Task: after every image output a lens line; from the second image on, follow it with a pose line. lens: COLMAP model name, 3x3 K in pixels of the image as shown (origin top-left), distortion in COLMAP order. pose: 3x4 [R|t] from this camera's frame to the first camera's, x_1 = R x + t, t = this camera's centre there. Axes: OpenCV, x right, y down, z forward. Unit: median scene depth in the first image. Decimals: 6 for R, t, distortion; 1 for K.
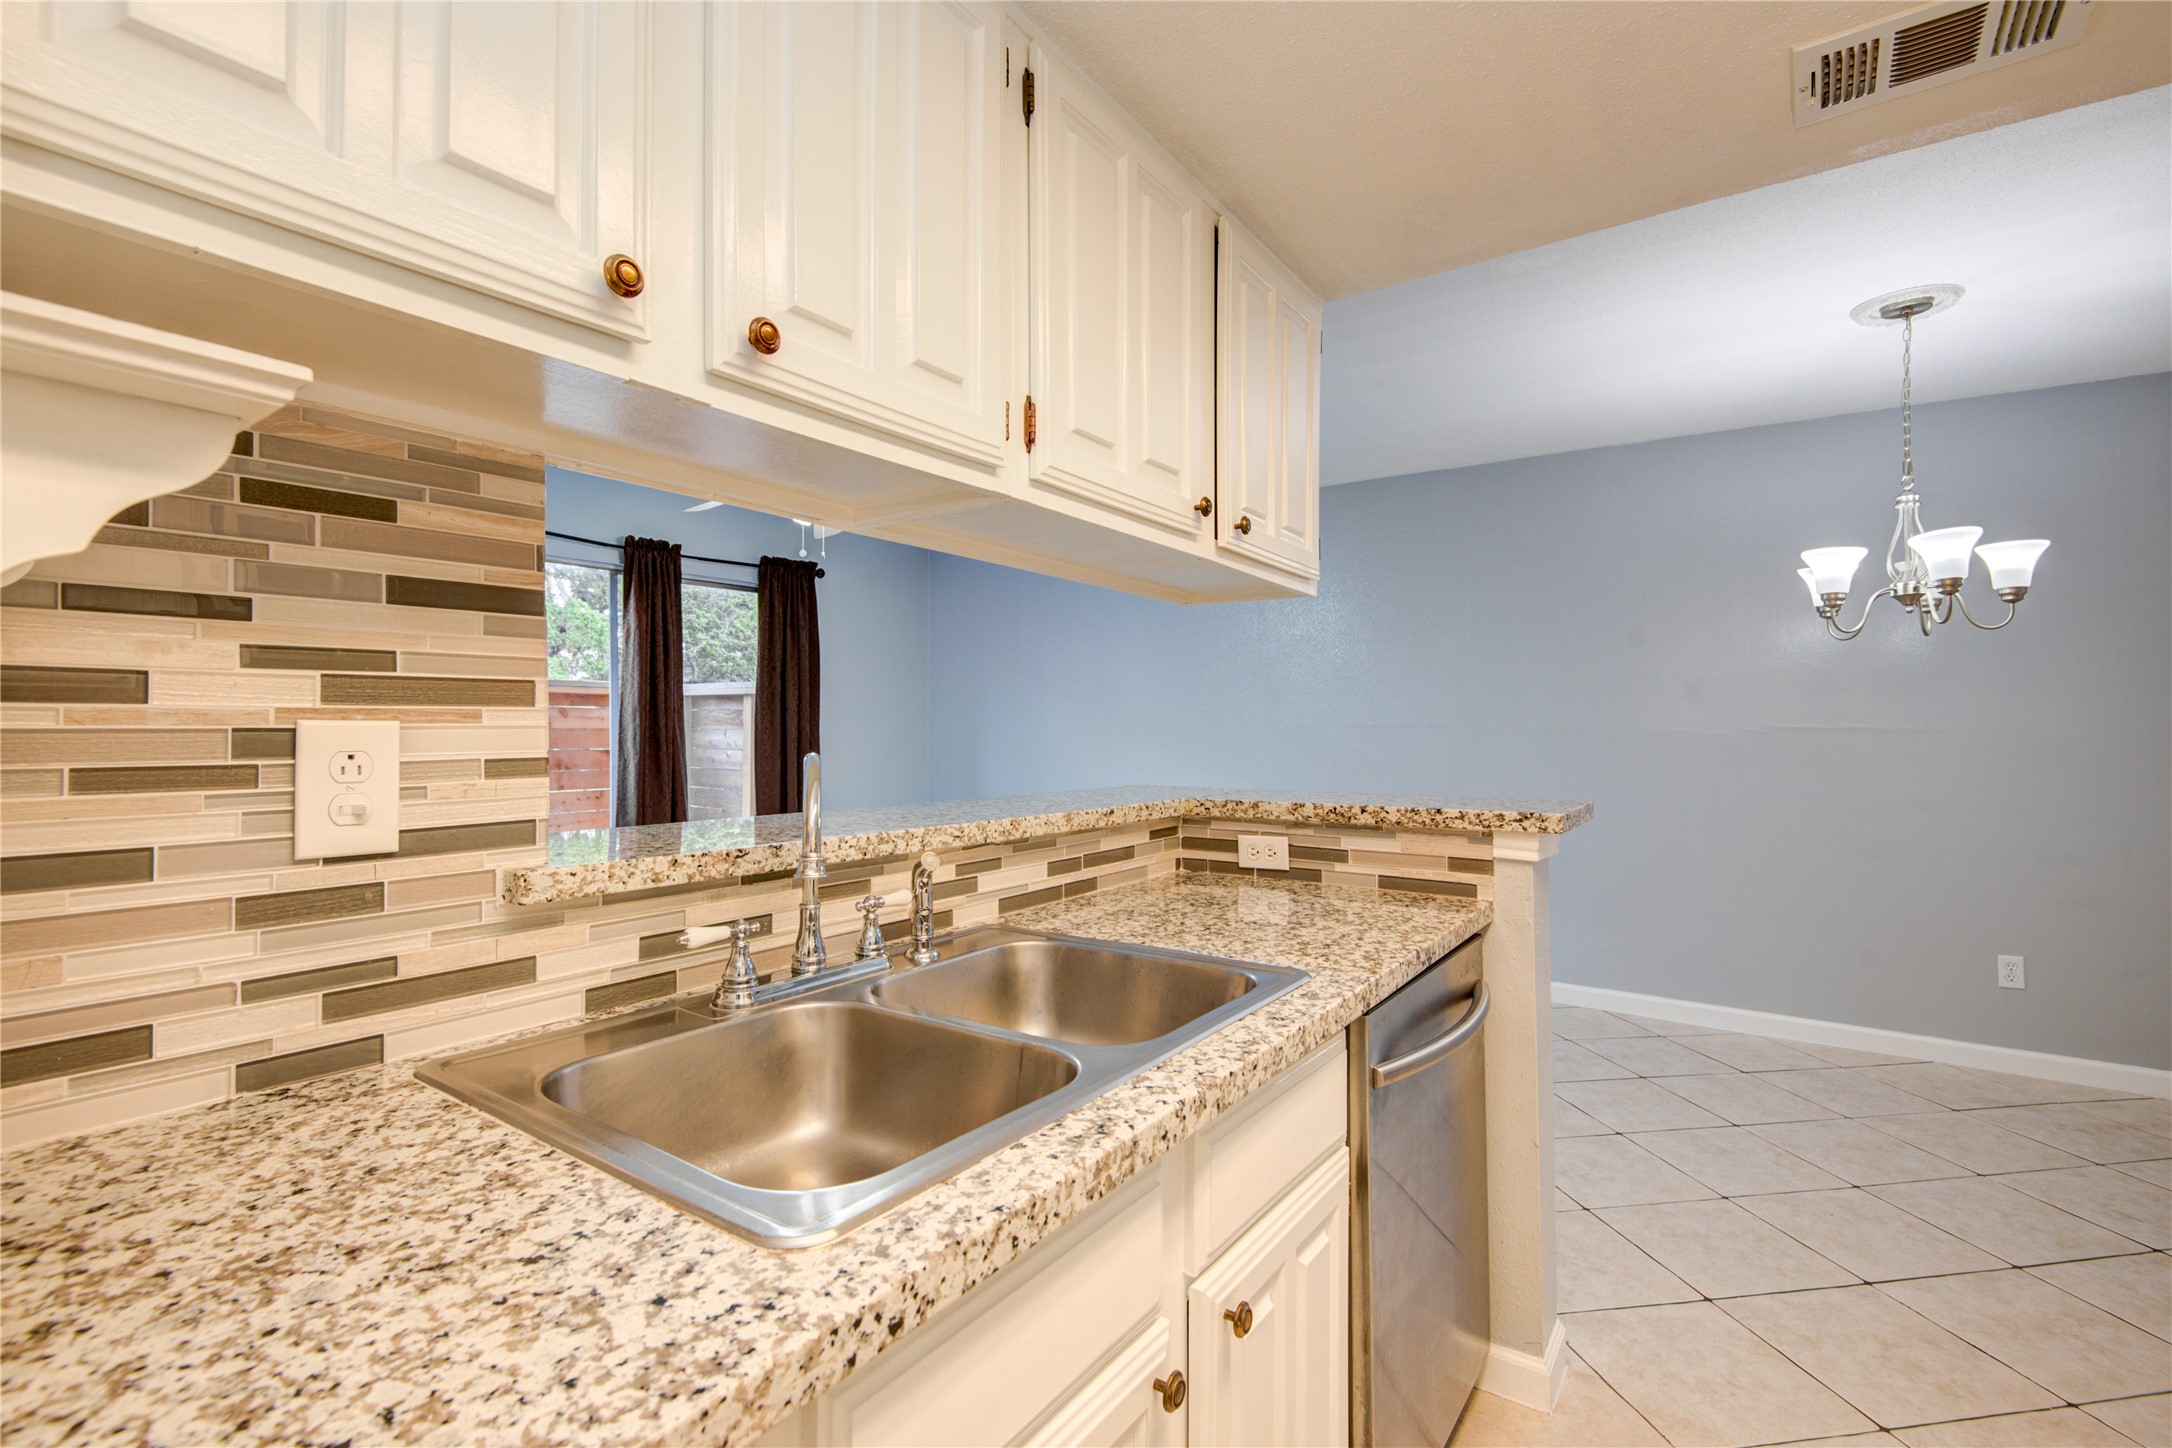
lens RADIAL K [[981.8, 0, 1075.2], [0, 981.8, 724.6], [0, 0, 1]] dist [0.027749, -0.016875]
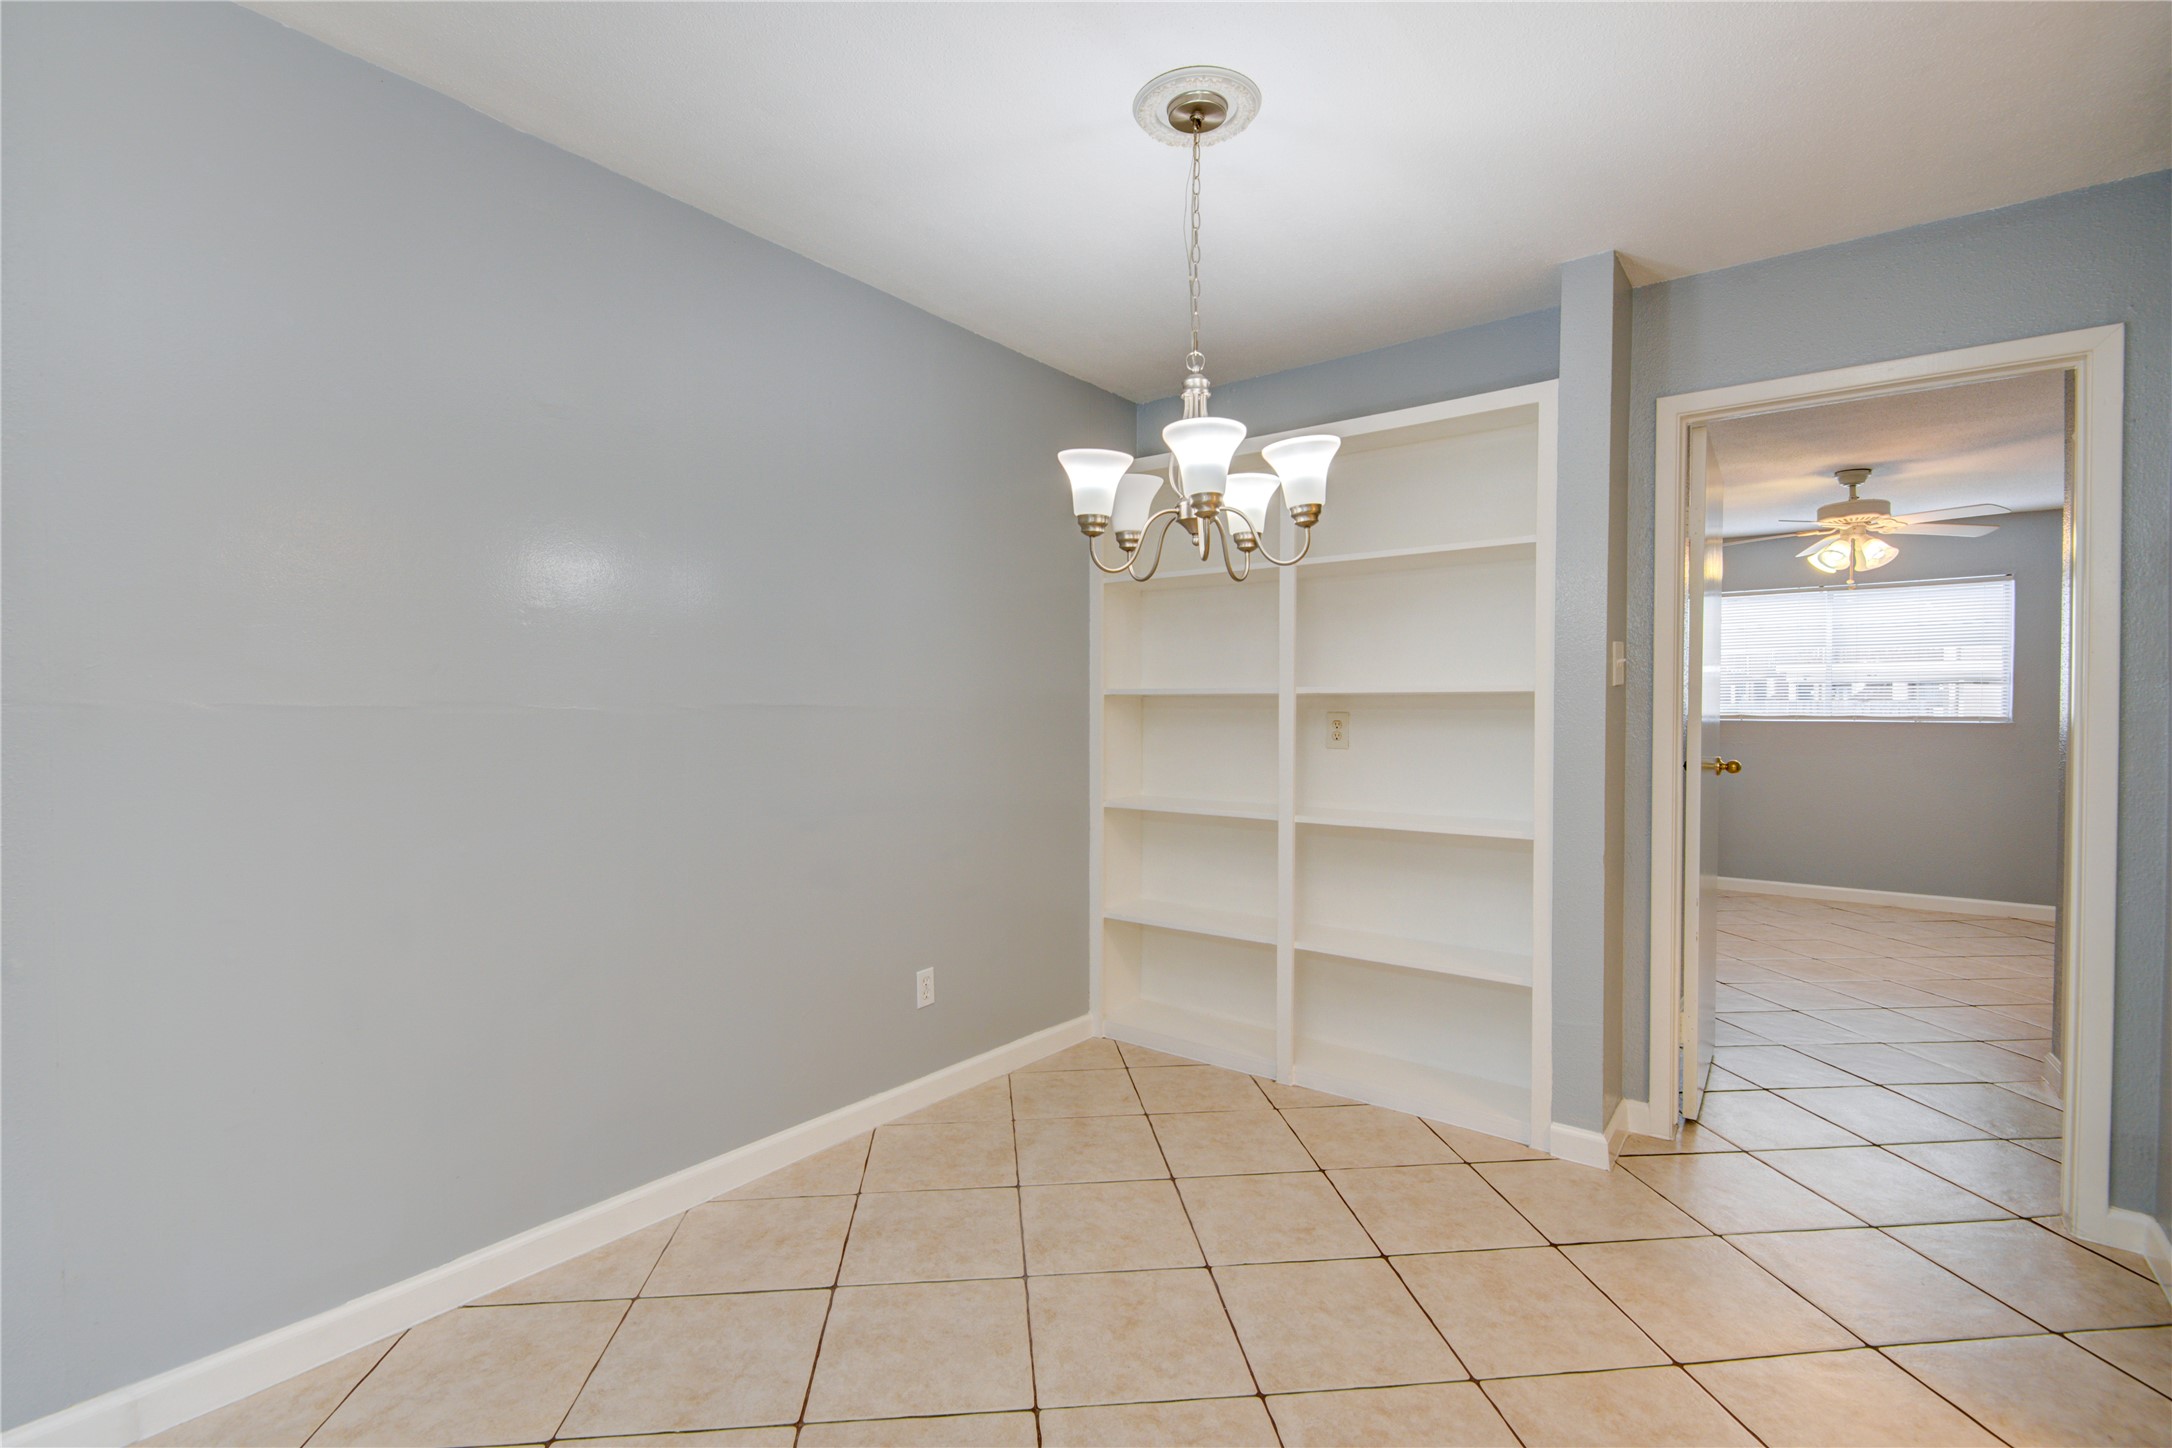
lens RADIAL K [[978.3, 0, 1086.0], [0, 978.3, 724.0], [0, 0, 1]] dist [0.010545, -0.008551]
pose [[0.037984, -0.021539, 0.999046, 0.113762], [-0.005277, 0.999749, 0.021755, 0.000776], [-0.999264, -0.006098, 0.037861, 0.925813]]
